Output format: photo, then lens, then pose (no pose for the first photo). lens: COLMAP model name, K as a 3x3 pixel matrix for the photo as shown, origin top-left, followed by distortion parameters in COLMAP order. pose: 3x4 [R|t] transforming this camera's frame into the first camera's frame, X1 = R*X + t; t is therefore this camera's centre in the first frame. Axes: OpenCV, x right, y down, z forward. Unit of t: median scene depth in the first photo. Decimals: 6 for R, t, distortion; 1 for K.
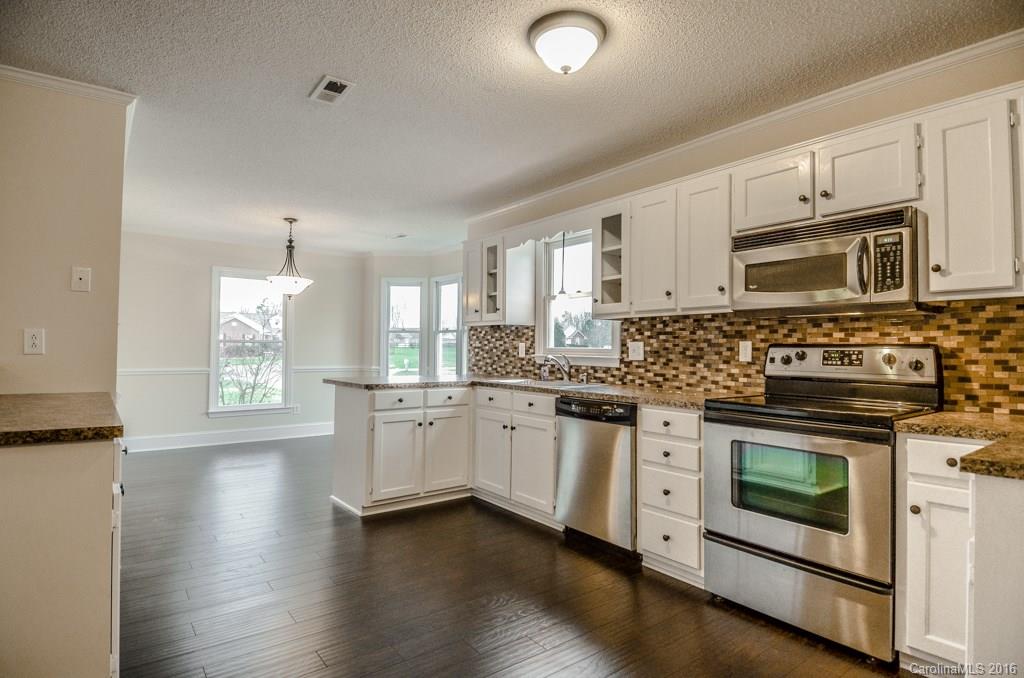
lens RADIAL K [[532.7, 0, 512.0], [0, 532.7, 339.0], [0, 0, 1]] dist [0.054635, -0.057418]
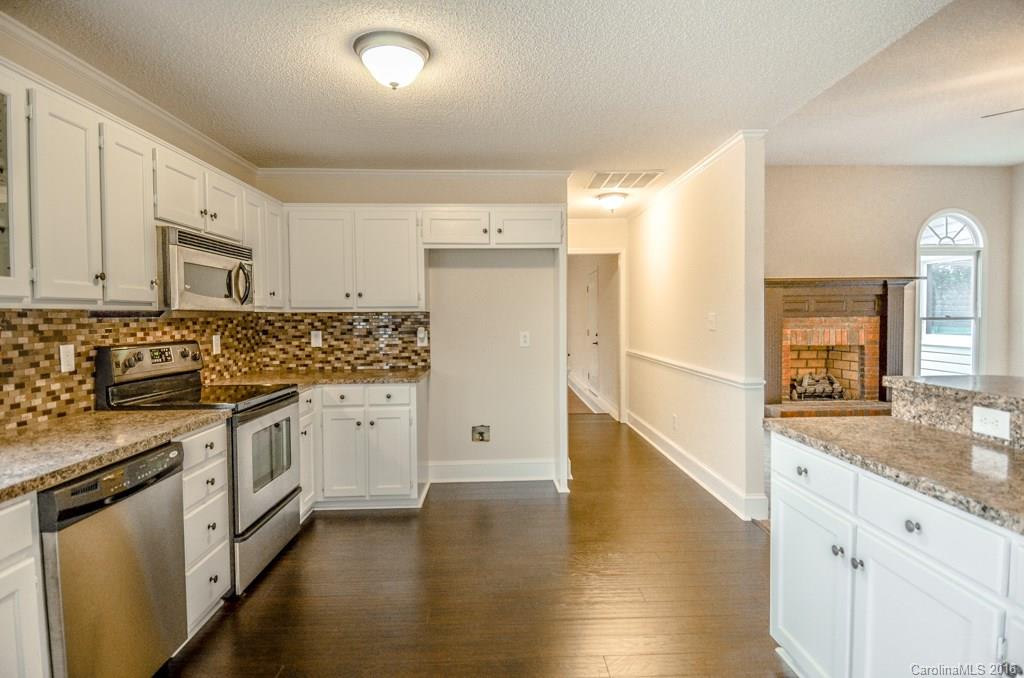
lens RADIAL K [[532.7, 0, 512.0], [0, 532.7, 339.0], [0, 0, 1]] dist [0.054635, -0.057418]
pose [[-0.806211, -0.027573, 0.590985, -0.459073], [-0.010058, 0.999408, 0.032908, -0.031329], [-0.591543, 0.020587, -0.806011, 1.107144]]
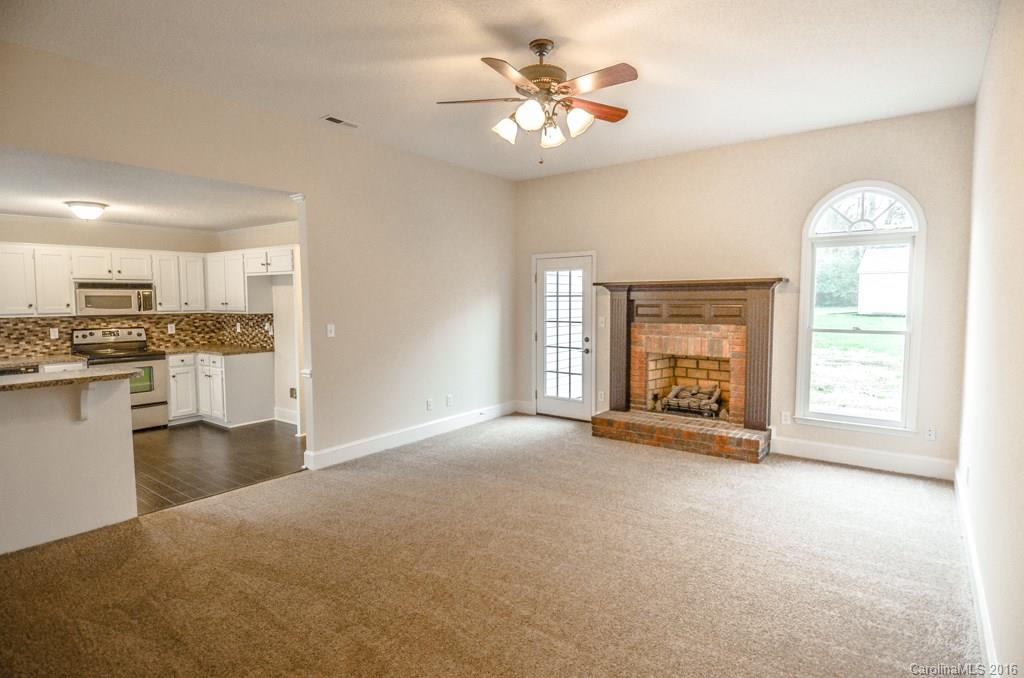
lens RADIAL K [[532.7, 0, 512.0], [0, 532.7, 339.0], [0, 0, 1]] dist [0.054635, -0.057418]
pose [[-0.252466, -0.083322, 0.964011, -1.720008], [-0.019157, 0.996521, 0.081115, -0.135195], [-0.967416, 0.002011, -0.253184, -0.126070]]
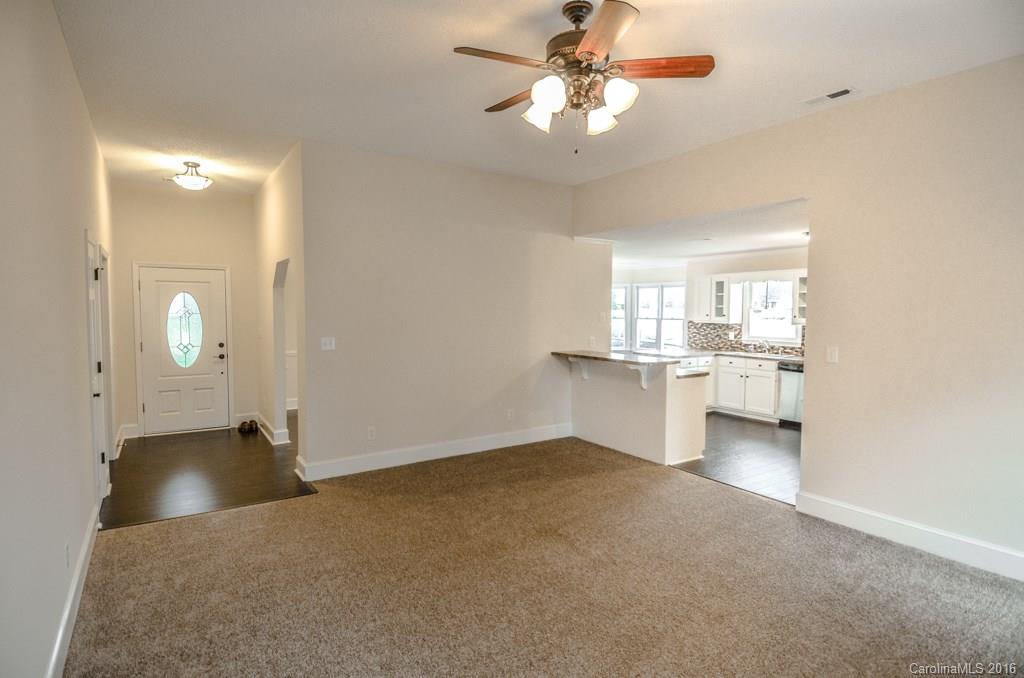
lens RADIAL K [[532.7, 0, 512.0], [0, 532.7, 339.0], [0, 0, 1]] dist [0.054635, -0.057418]
pose [[0.997172, -0.002914, -0.075099, -0.817873], [0.008684, 0.997023, 0.076619, -0.159815], [0.074652, -0.077054, 0.994228, -1.230719]]
